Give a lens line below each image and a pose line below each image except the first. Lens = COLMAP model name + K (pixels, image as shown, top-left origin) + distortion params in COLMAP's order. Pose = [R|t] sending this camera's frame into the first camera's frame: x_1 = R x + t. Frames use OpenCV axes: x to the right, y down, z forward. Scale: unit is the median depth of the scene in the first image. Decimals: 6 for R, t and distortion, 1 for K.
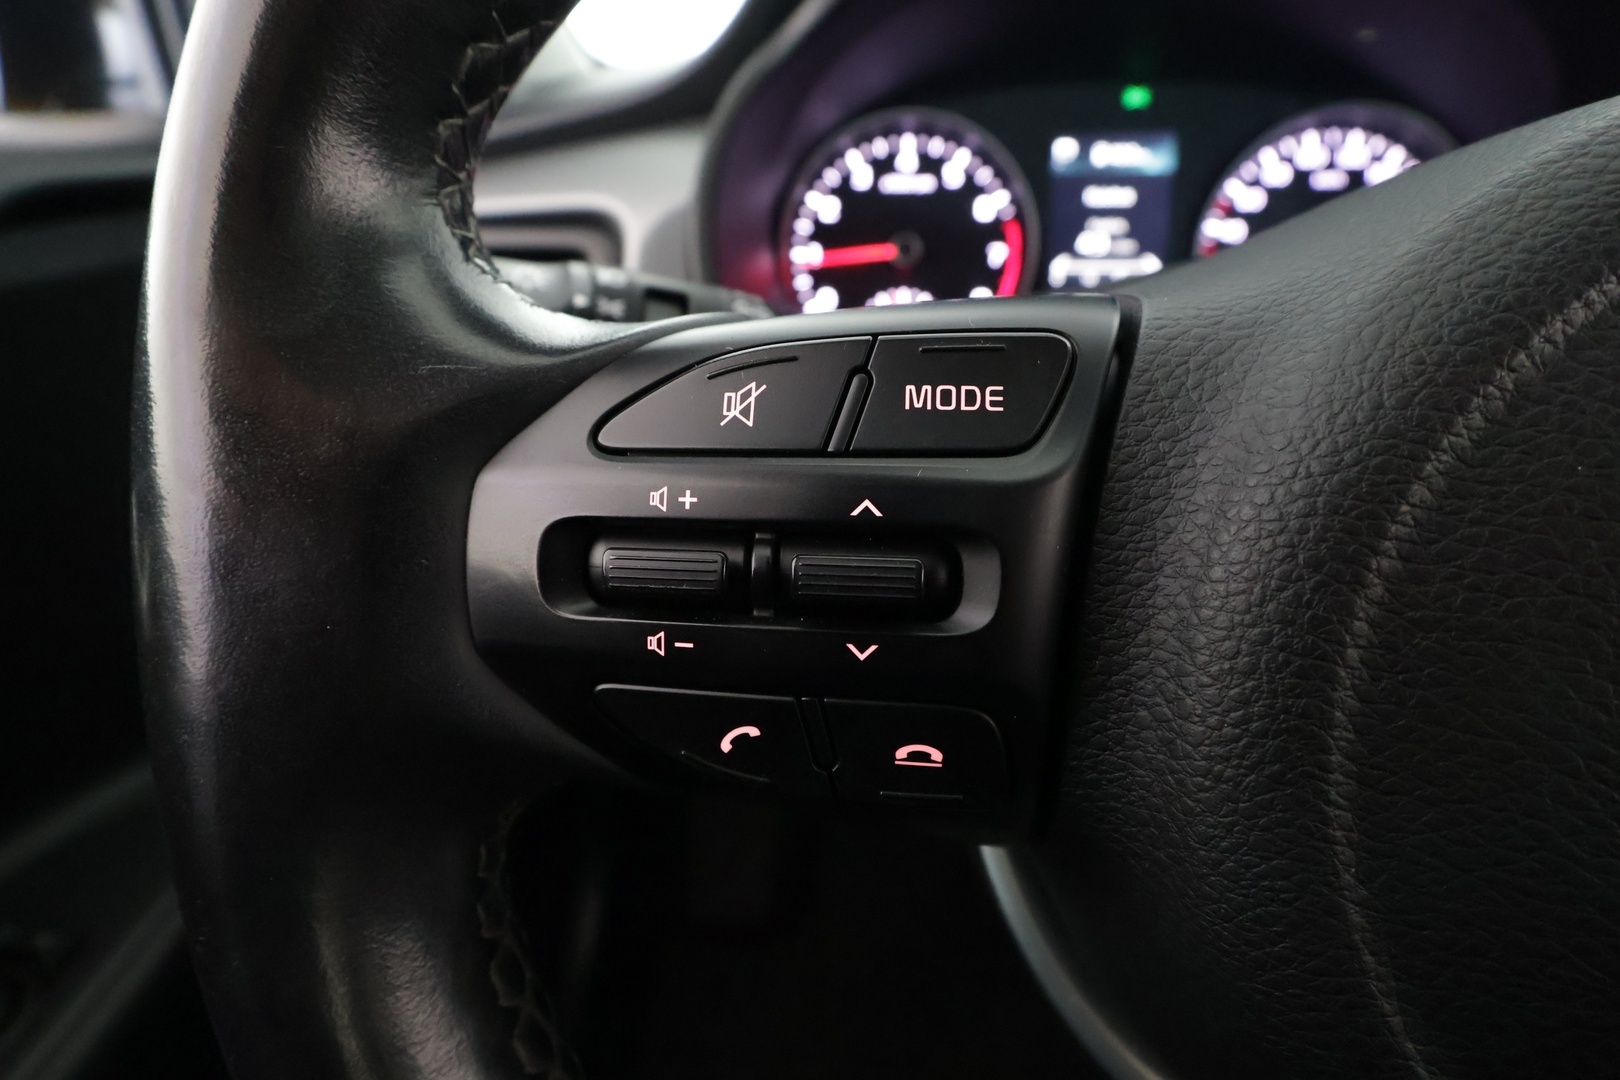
lens RADIAL K [[835.2, 0, 809.8], [0, 835.2, 549.0], [0, 0, 1]] dist [0.006780, -0.000122]
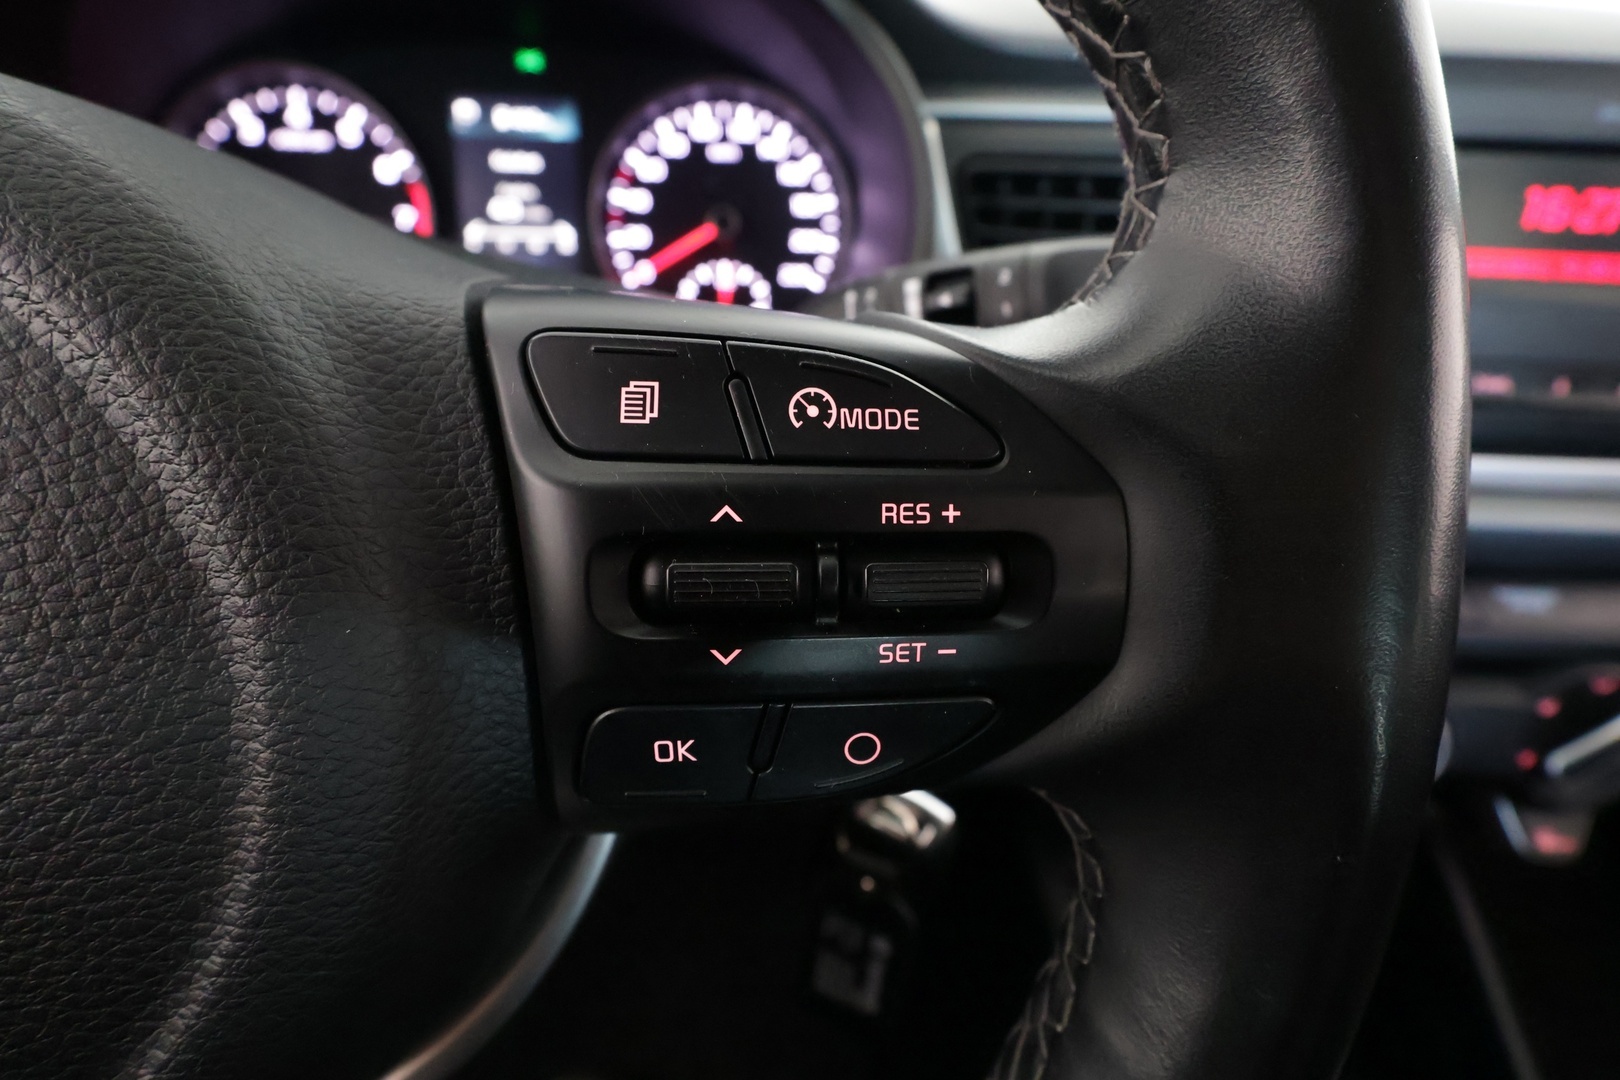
lens RADIAL K [[835.2, 0, 803.5], [0, 835.2, 539.9], [0, 0, 1]] dist [0.006780, -0.000122]
pose [[0.988184, -0.034110, 0.149432, 0.533462], [0.031119, 0.999267, 0.022309, 0.011616], [-0.150083, -0.017396, 0.988520, -0.030782]]
